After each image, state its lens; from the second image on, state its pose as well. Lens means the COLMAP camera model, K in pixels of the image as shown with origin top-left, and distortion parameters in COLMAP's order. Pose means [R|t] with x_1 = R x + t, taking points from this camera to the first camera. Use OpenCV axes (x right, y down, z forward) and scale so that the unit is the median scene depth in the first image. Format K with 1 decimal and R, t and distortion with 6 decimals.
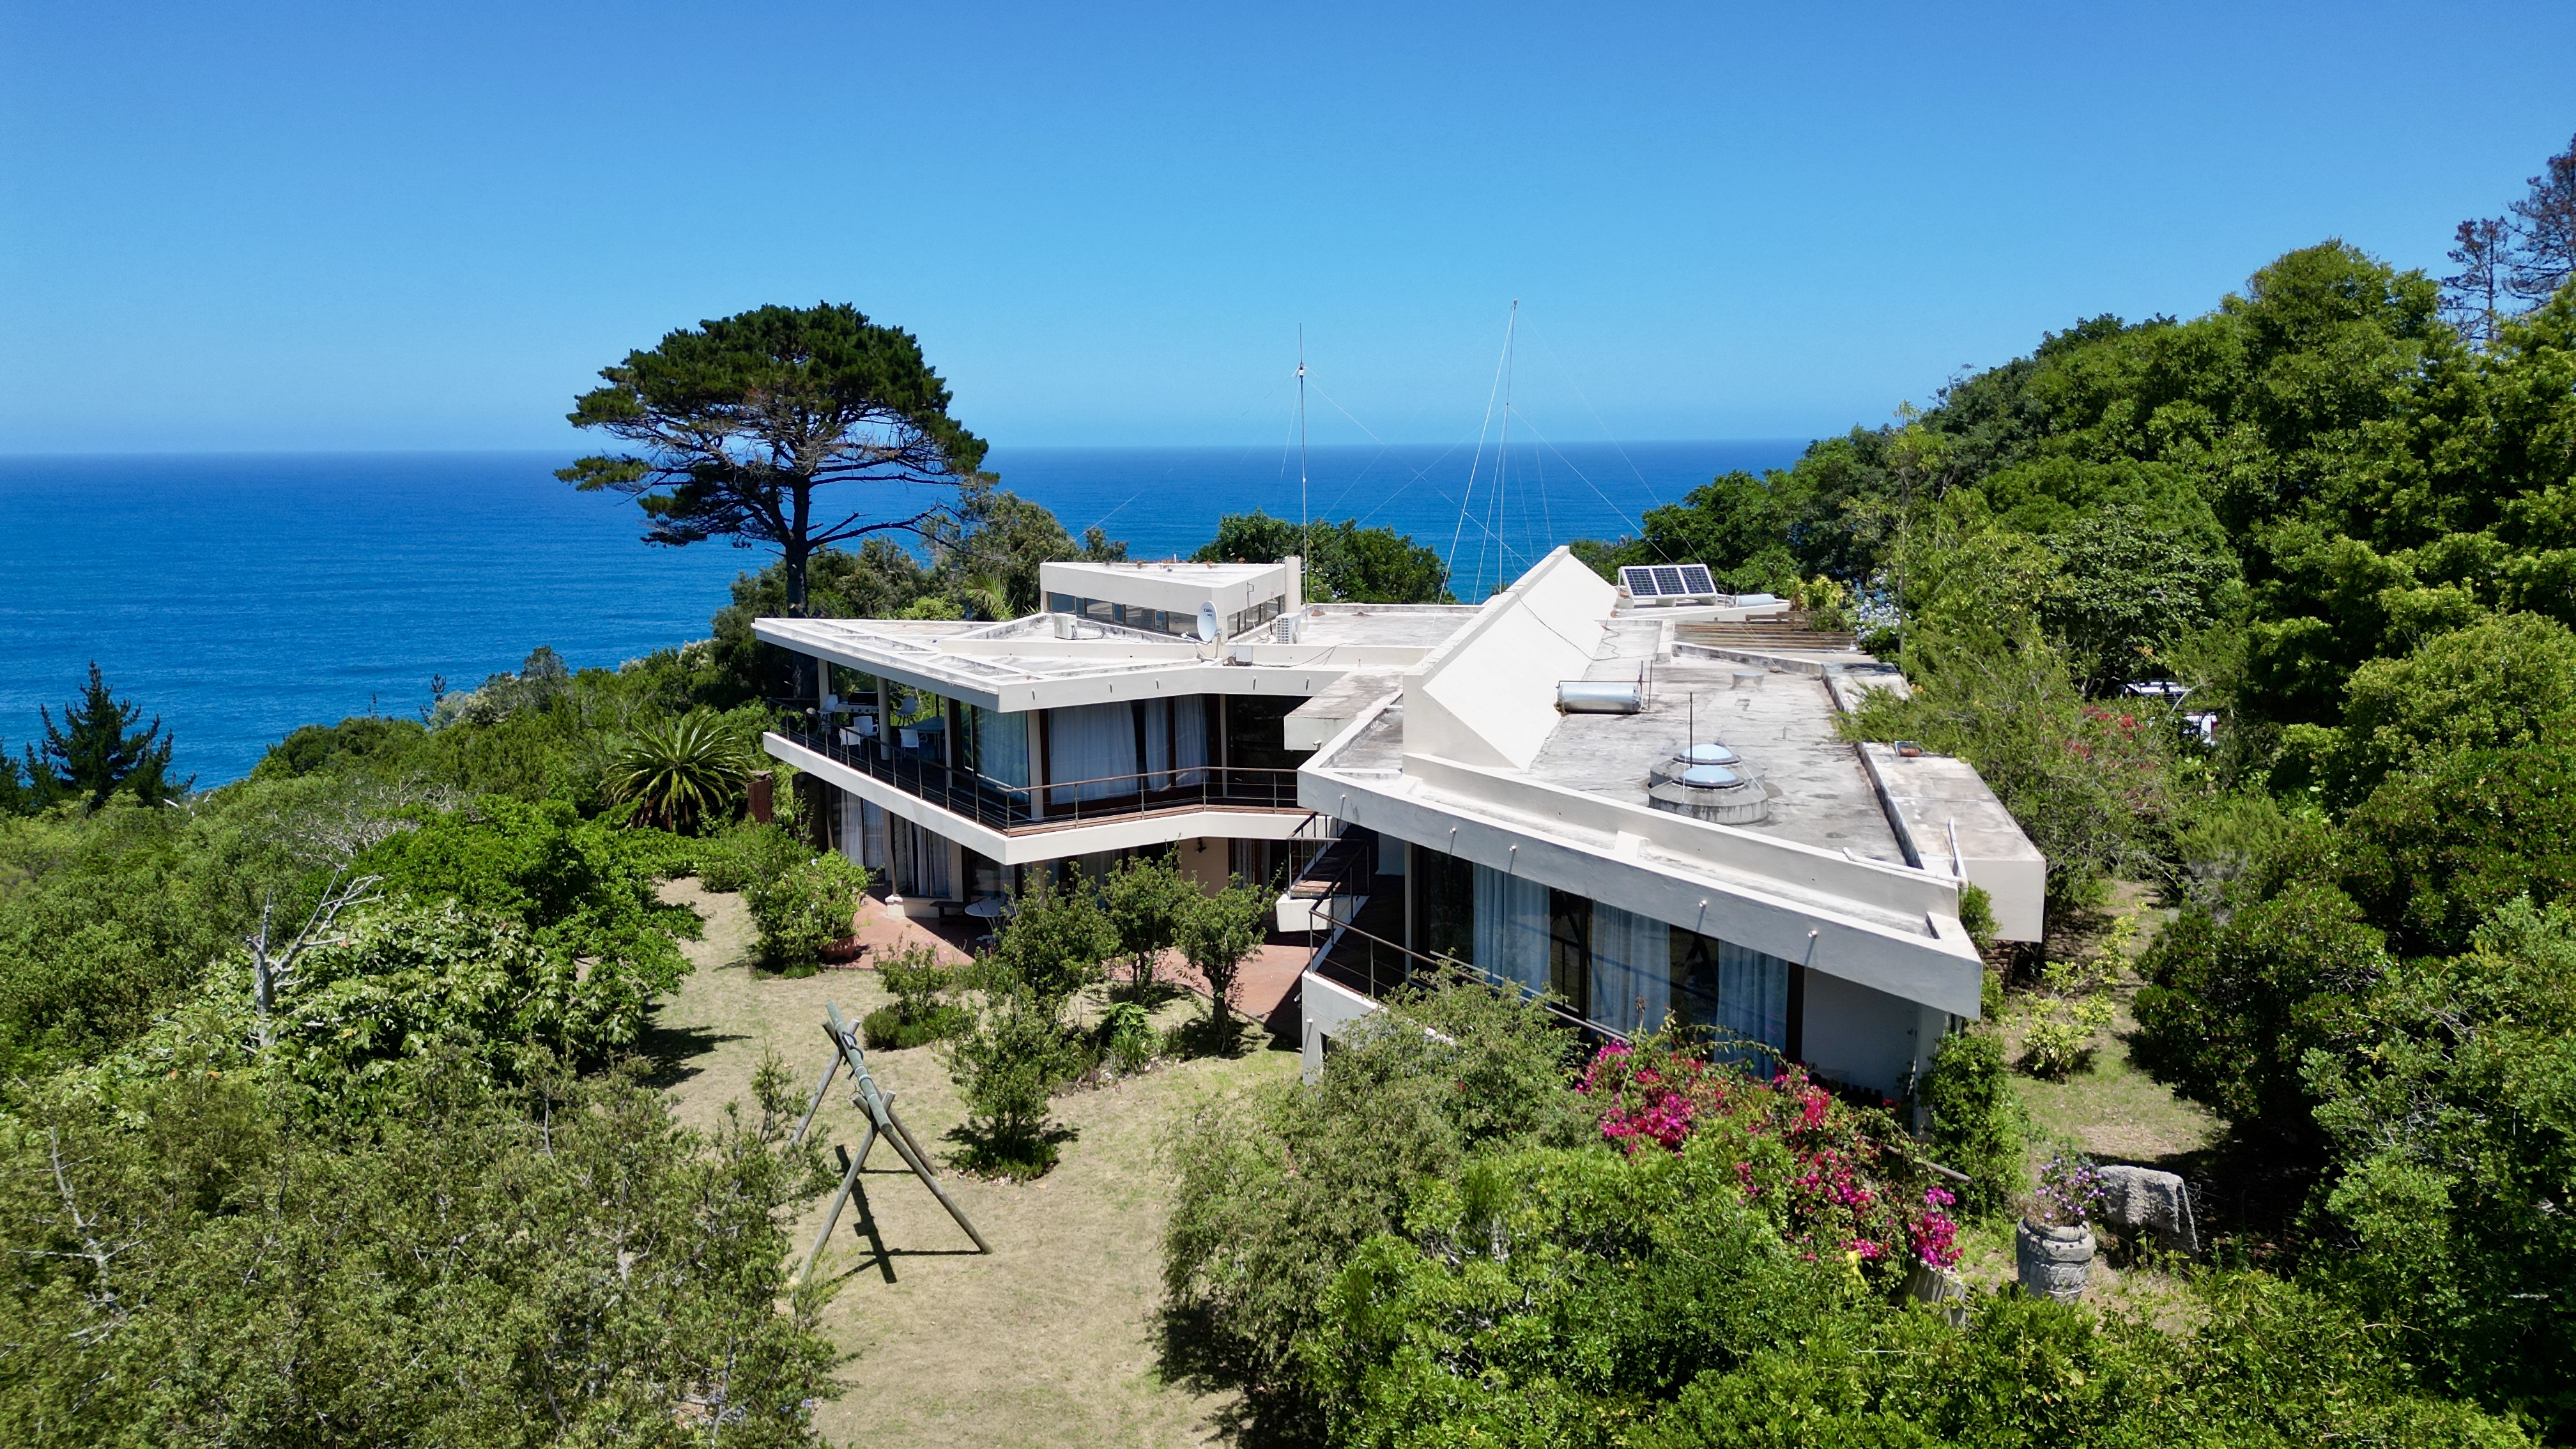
lens RADIAL K [[1799.7, 0, 1289.7], [0, 1799.7, 708.7], [0, 0, 1]] dist [0.061736, -0.076318]
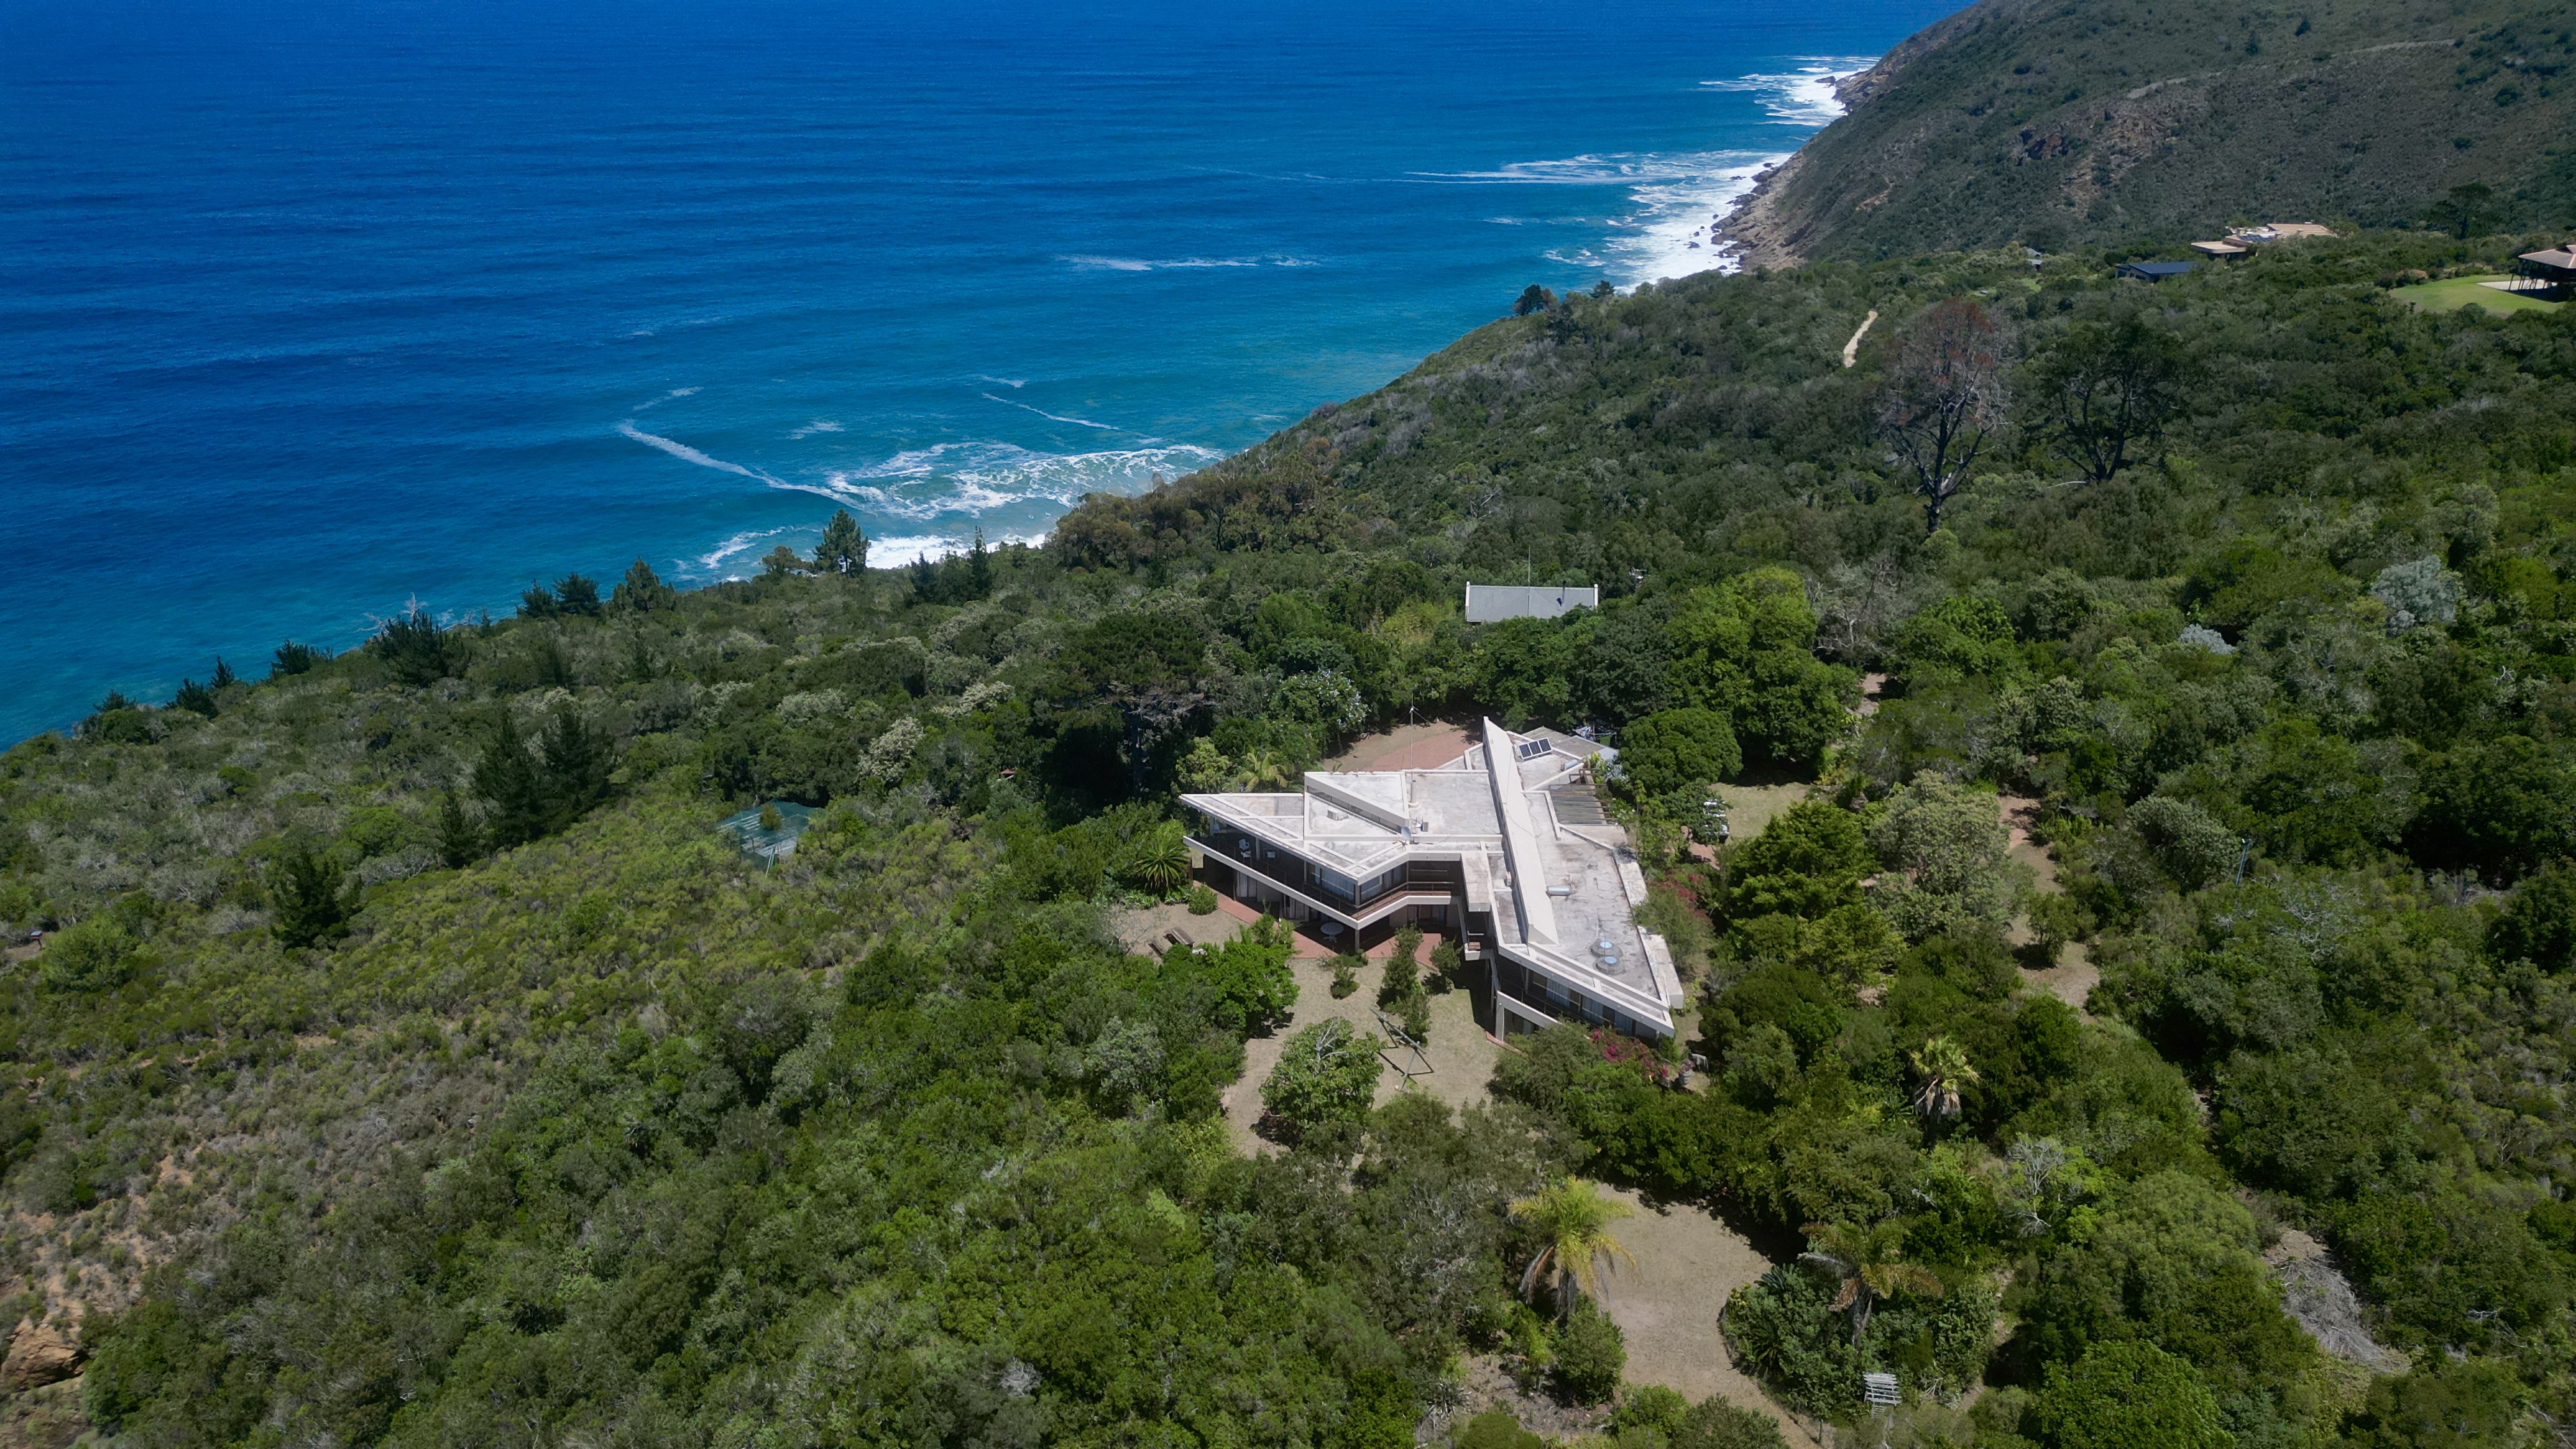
lens RADIAL K [[1799.7, 0, 1276.4], [0, 1799.7, 709.7], [0, 0, 1]] dist [0.061736, -0.076318]
pose [[0.978921, -0.078338, 0.188621, -0.657567], [0.027358, 0.965489, 0.259003, -0.837289], [-0.202401, -0.248383, 0.947280, -1.393453]]
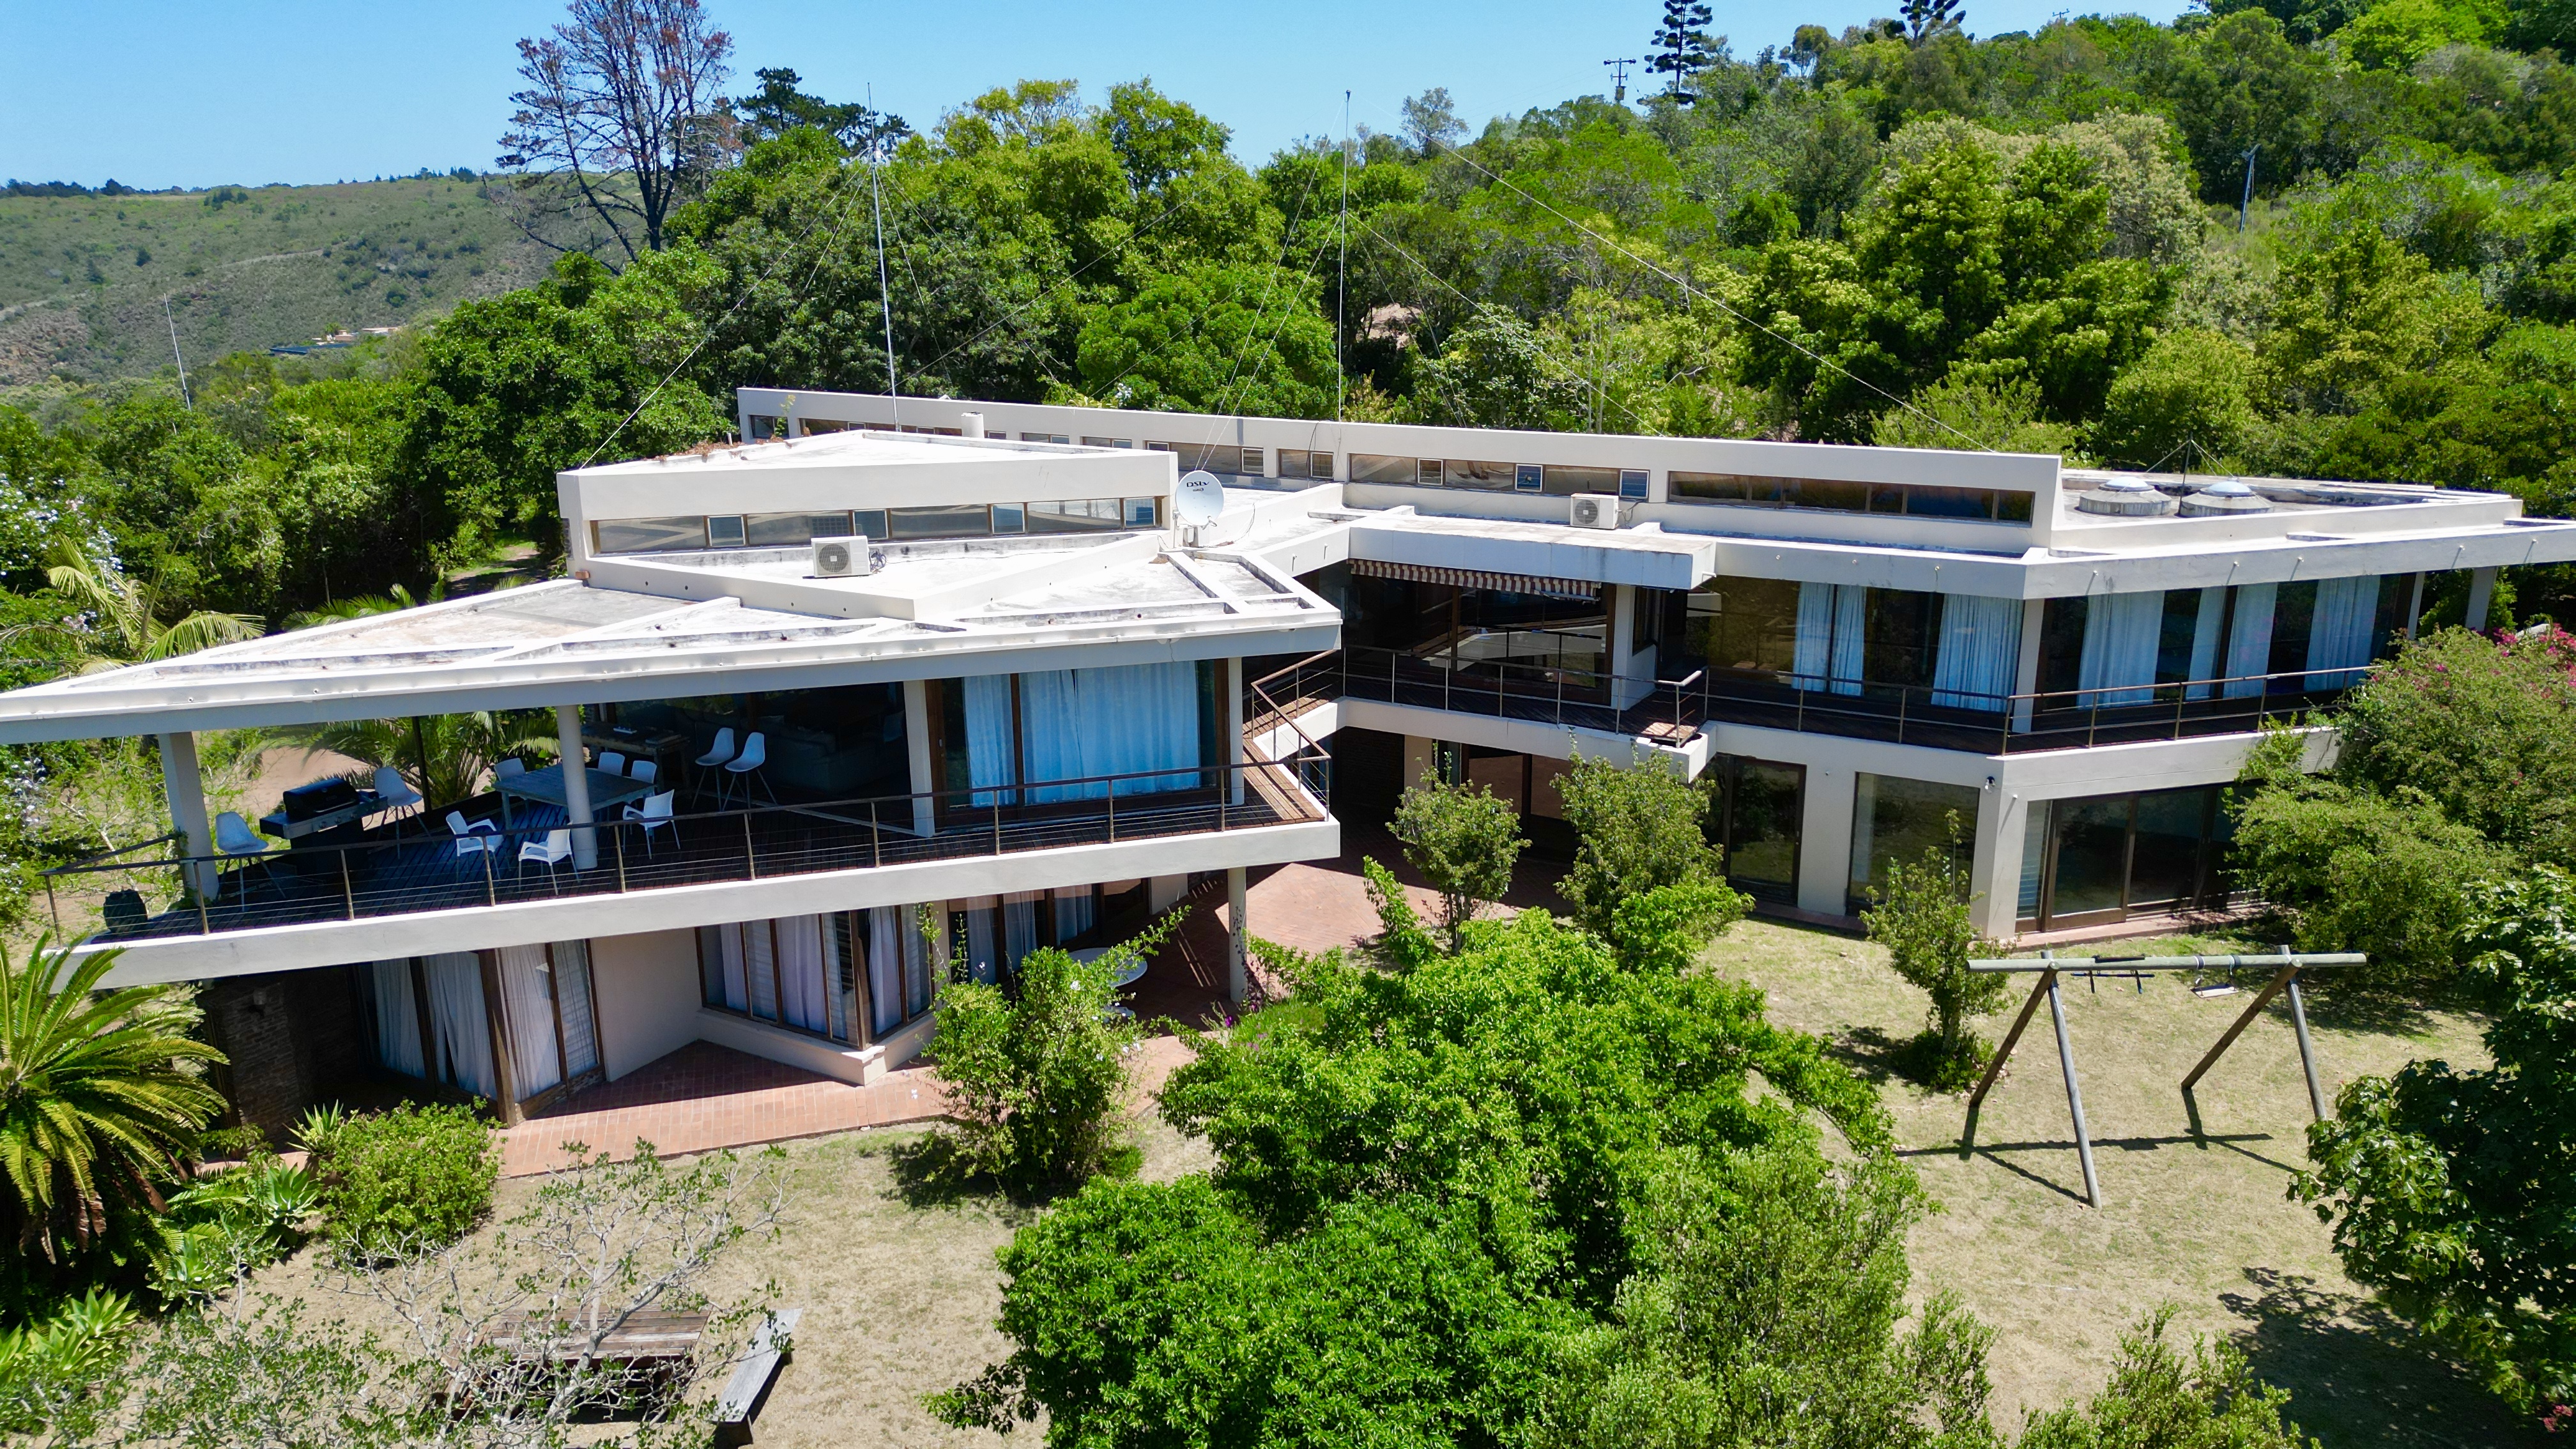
lens RADIAL K [[1799.7, 0, 1291.3], [0, 1799.7, 717.5], [0, 0, 1]] dist [0.061736, -0.076318]
pose [[0.284970, -0.236461, 0.928912, -0.639403], [0.134000, 0.969406, 0.205661, -0.092748], [-0.949124, 0.065867, 0.307938, 0.610542]]
